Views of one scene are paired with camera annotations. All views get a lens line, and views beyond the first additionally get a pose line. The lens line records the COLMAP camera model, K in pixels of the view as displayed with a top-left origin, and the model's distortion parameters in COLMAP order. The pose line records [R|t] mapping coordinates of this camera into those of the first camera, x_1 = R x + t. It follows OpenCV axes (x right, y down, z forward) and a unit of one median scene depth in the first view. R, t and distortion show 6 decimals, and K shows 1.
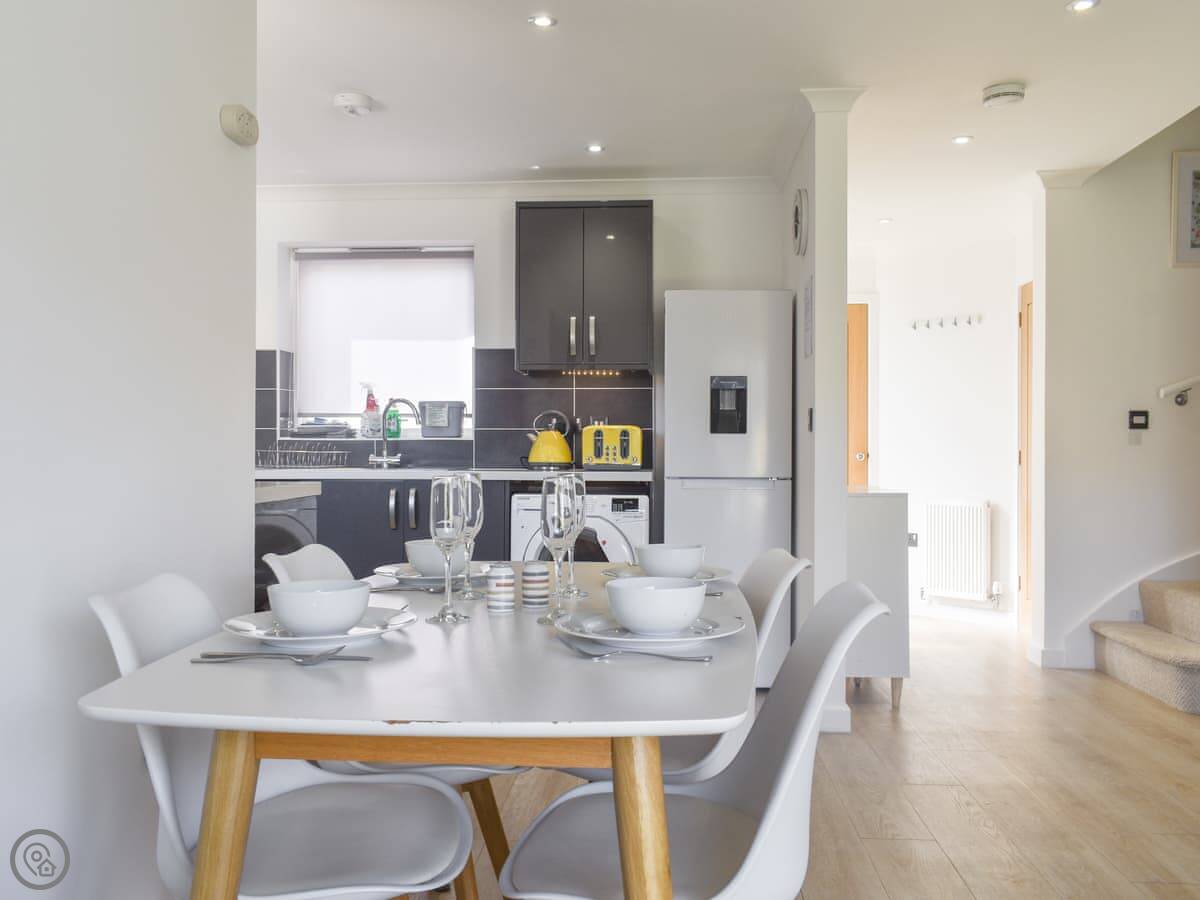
lens RADIAL K [[1104.2, 0, 597.1], [0, 1104.2, 434.8], [0, 0, 1]] dist [-0.002918, -0.010153]
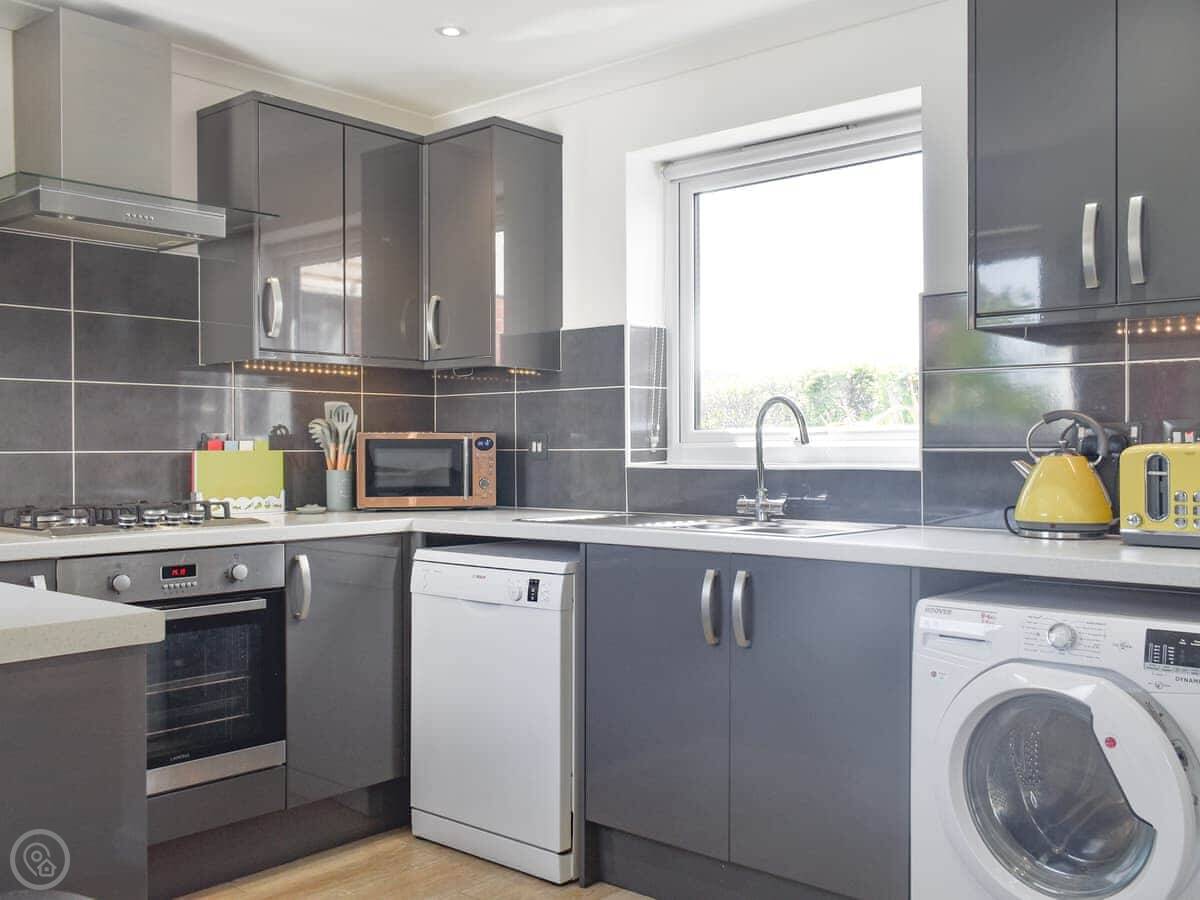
lens RADIAL K [[1104.2, 0, 597.1], [0, 1104.2, 434.8], [0, 0, 1]] dist [-0.002918, -0.010153]
pose [[0.777690, -0.007750, -0.628600, 0.102790], [0.009315, 0.999956, -0.000804, -0.013951], [0.628579, -0.005230, 0.777728, 0.517587]]
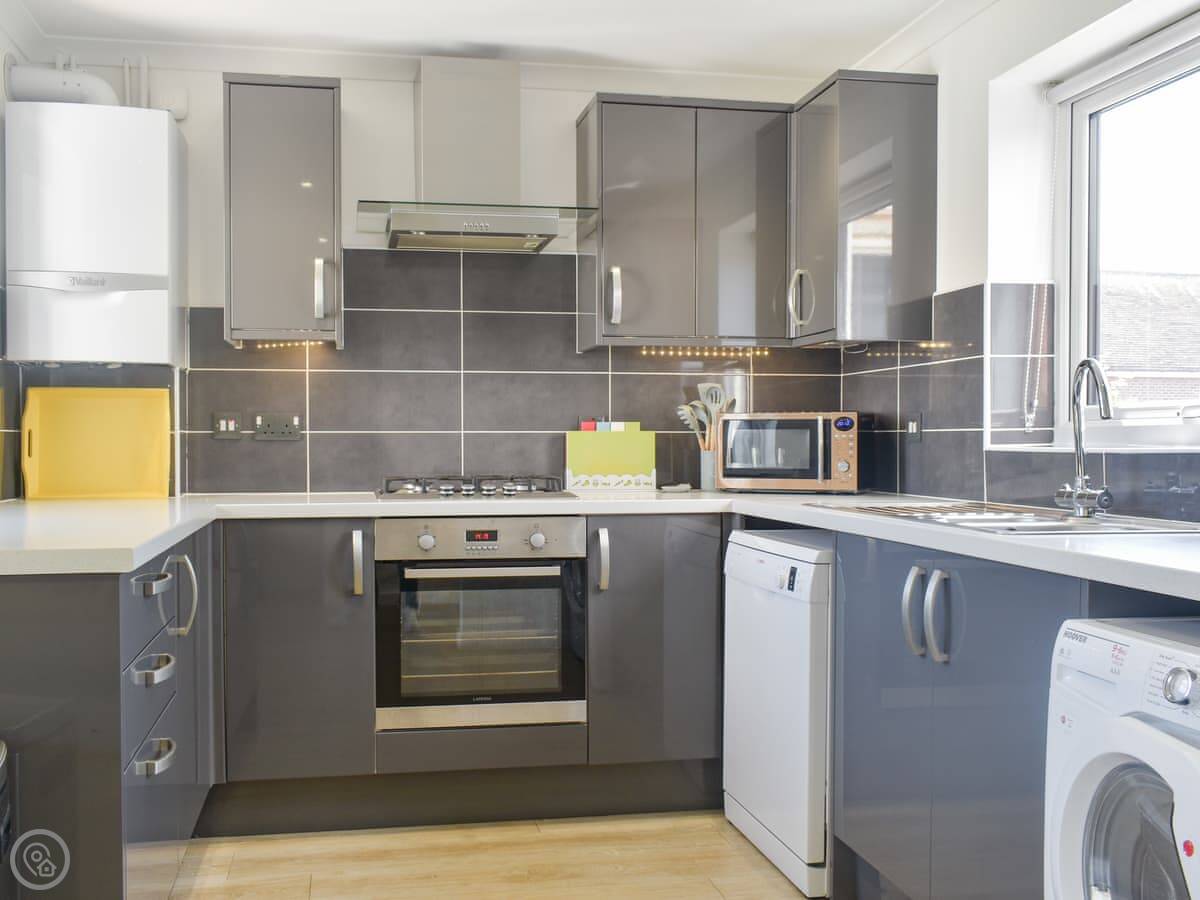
lens RADIAL K [[1115.4, 0, 600.0], [0, 1115.4, 450.0], [0, 0, 1]] dist [-0.012246, -0.008717]
pose [[0.224430, 0.009884, -0.974440, 0.214822], [0.012483, 0.999837, 0.013017, -0.004663], [0.974410, -0.015085, 0.224270, 0.724108]]
